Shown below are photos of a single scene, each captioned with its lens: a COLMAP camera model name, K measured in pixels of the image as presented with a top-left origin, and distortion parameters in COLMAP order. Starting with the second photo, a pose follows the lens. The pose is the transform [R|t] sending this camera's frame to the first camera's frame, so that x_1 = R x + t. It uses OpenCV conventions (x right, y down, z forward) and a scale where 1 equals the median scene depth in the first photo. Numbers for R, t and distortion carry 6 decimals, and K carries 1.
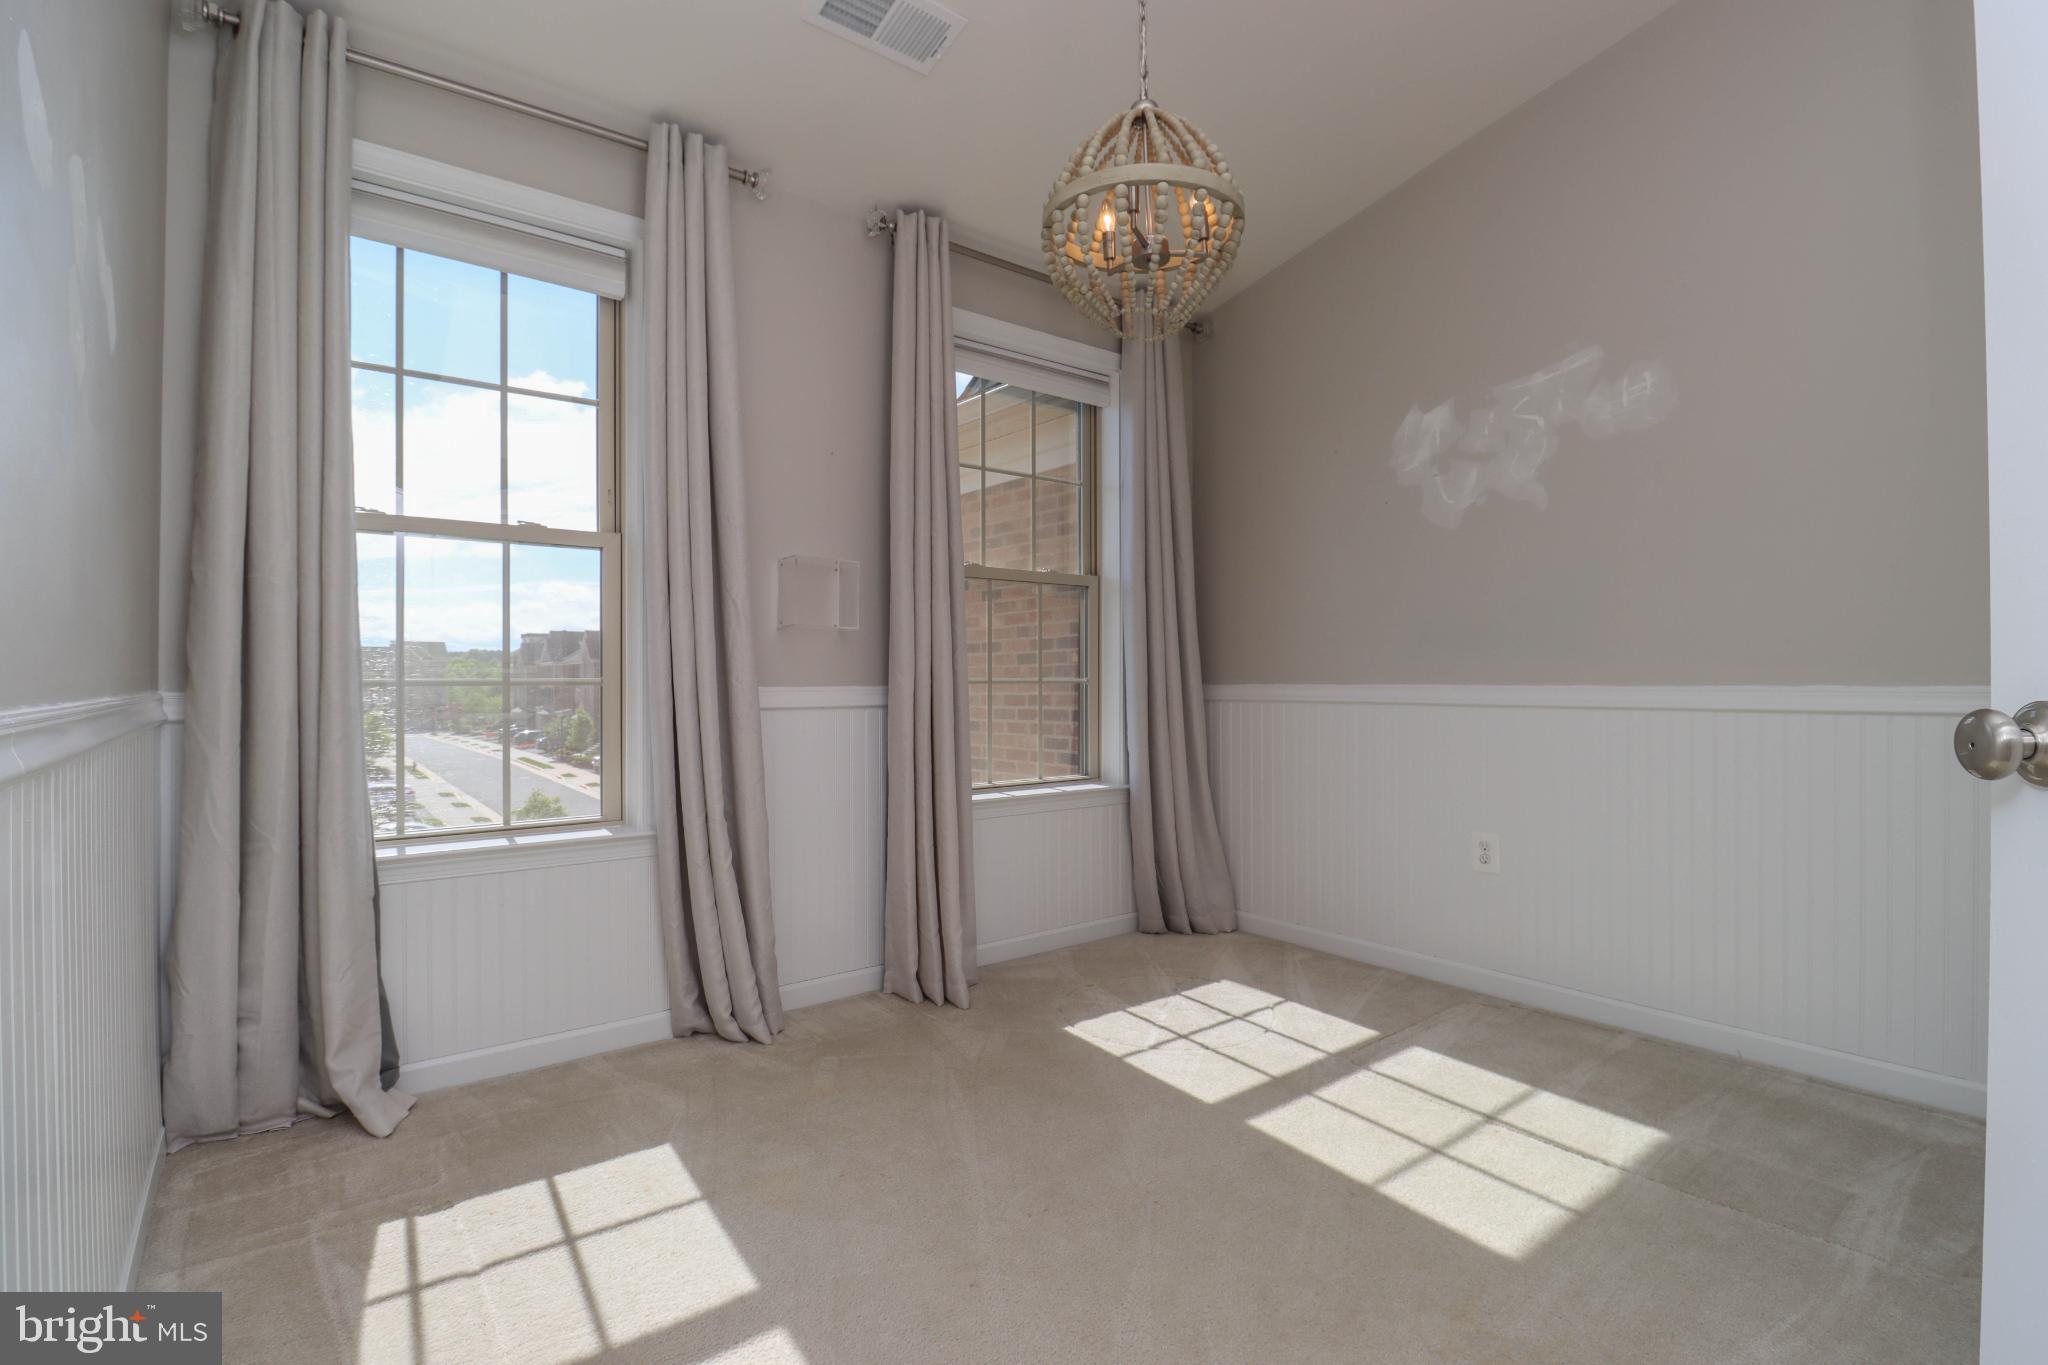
lens RADIAL K [[957.0, 0, 1040.6], [0, 957.0, 679.5], [0, 0, 1]] dist [-0.026170, -0.000215]
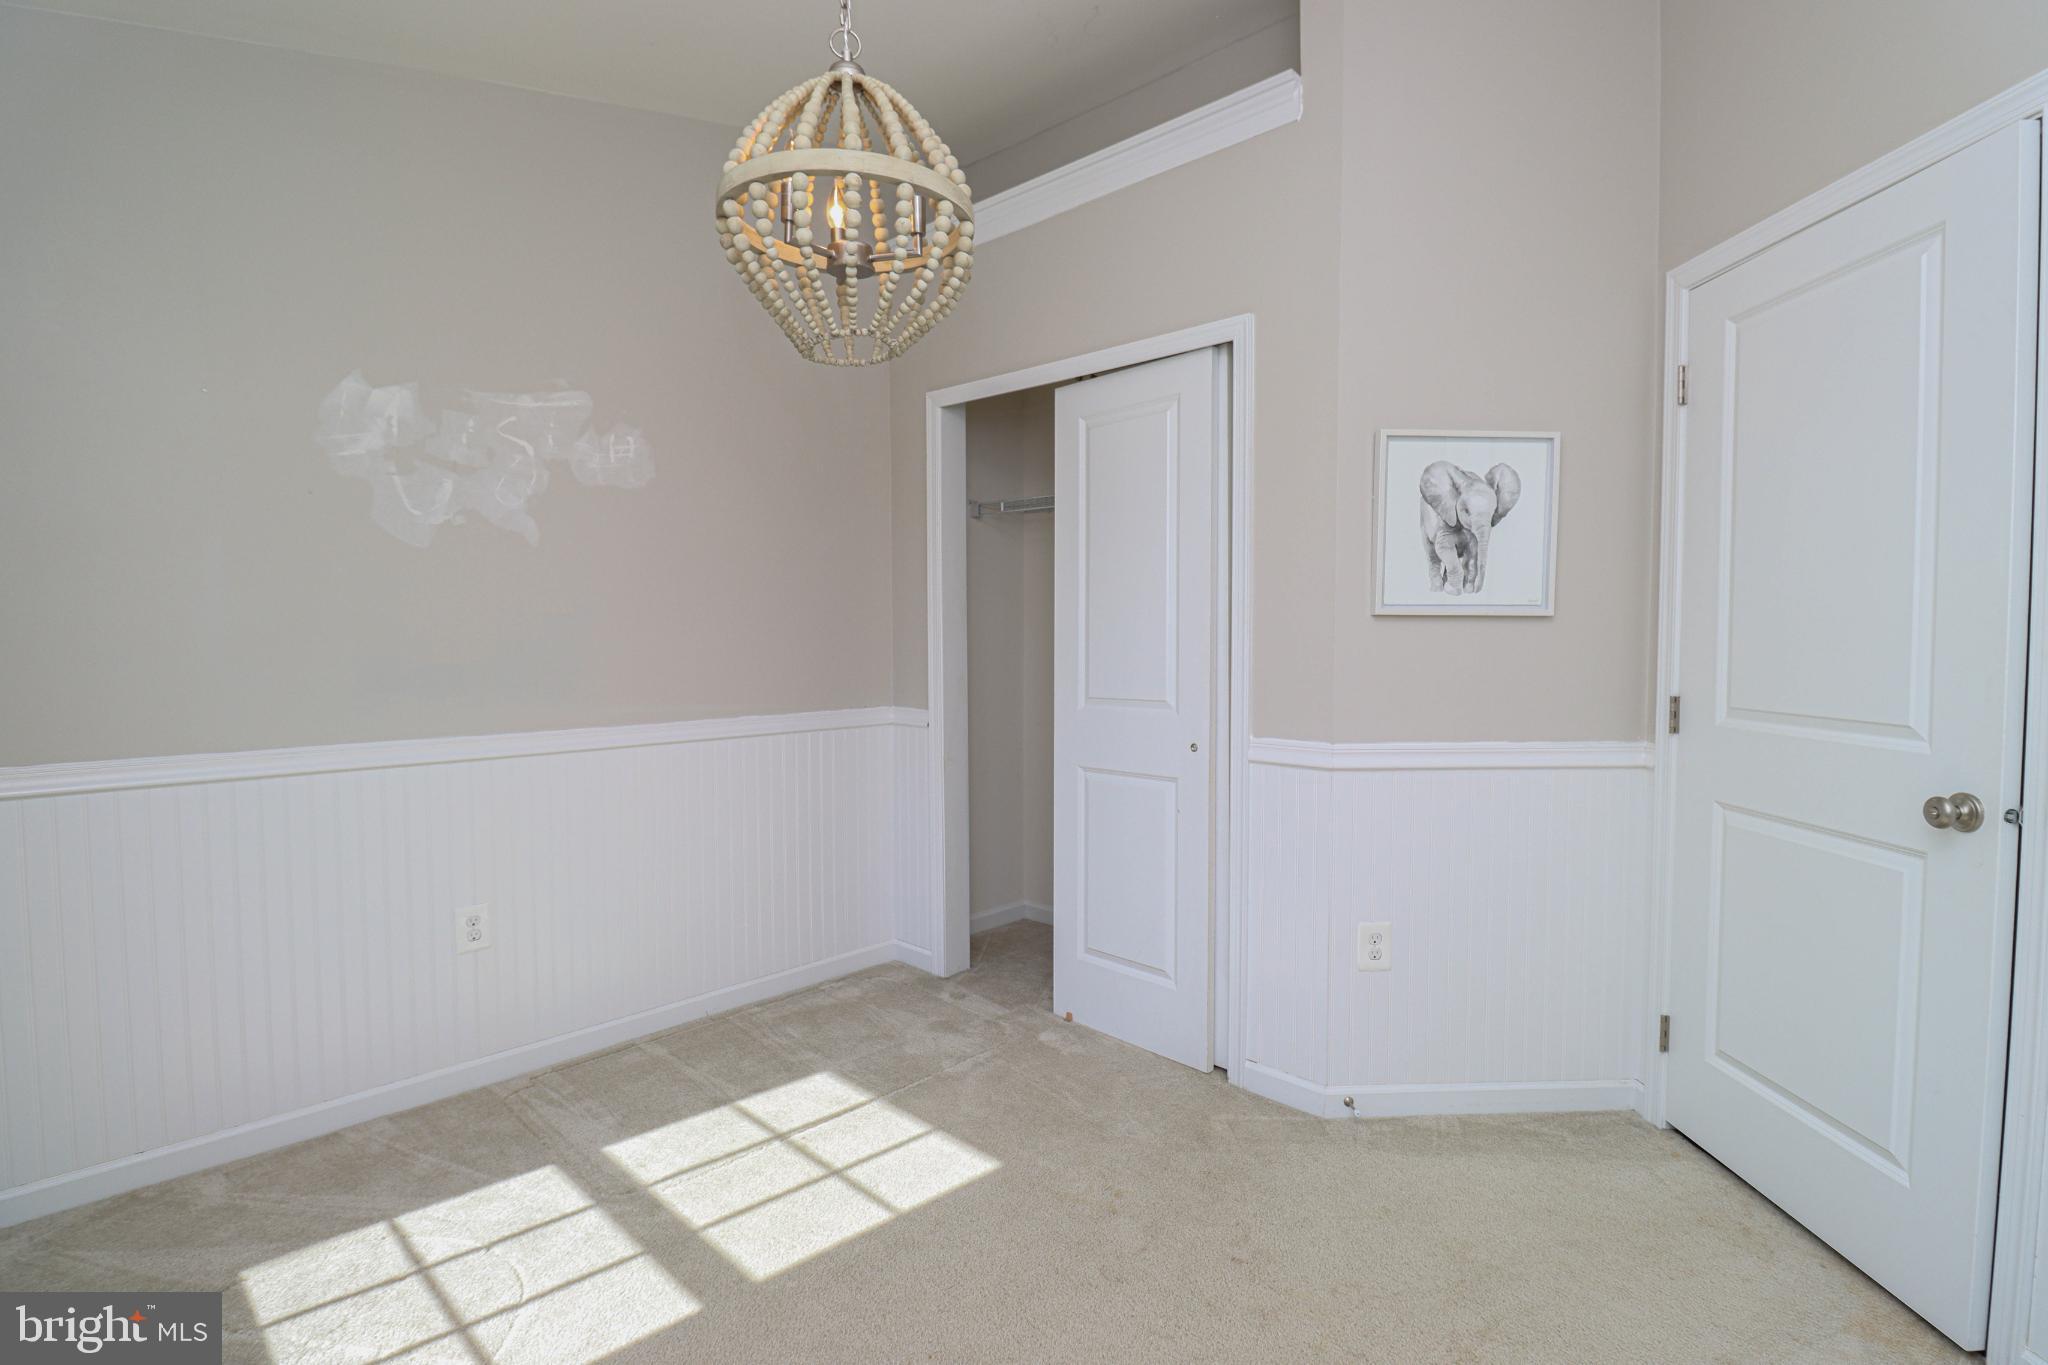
lens RADIAL K [[957.0, 0, 1040.6], [0, 957.0, 679.5], [0, 0, 1]] dist [-0.026170, -0.000215]
pose [[-0.157479, -0.043198, 0.986577, -0.545781], [-0.002074, 0.999055, 0.043413, -0.099983], [-0.987520, 0.004790, -0.157420, 0.741421]]
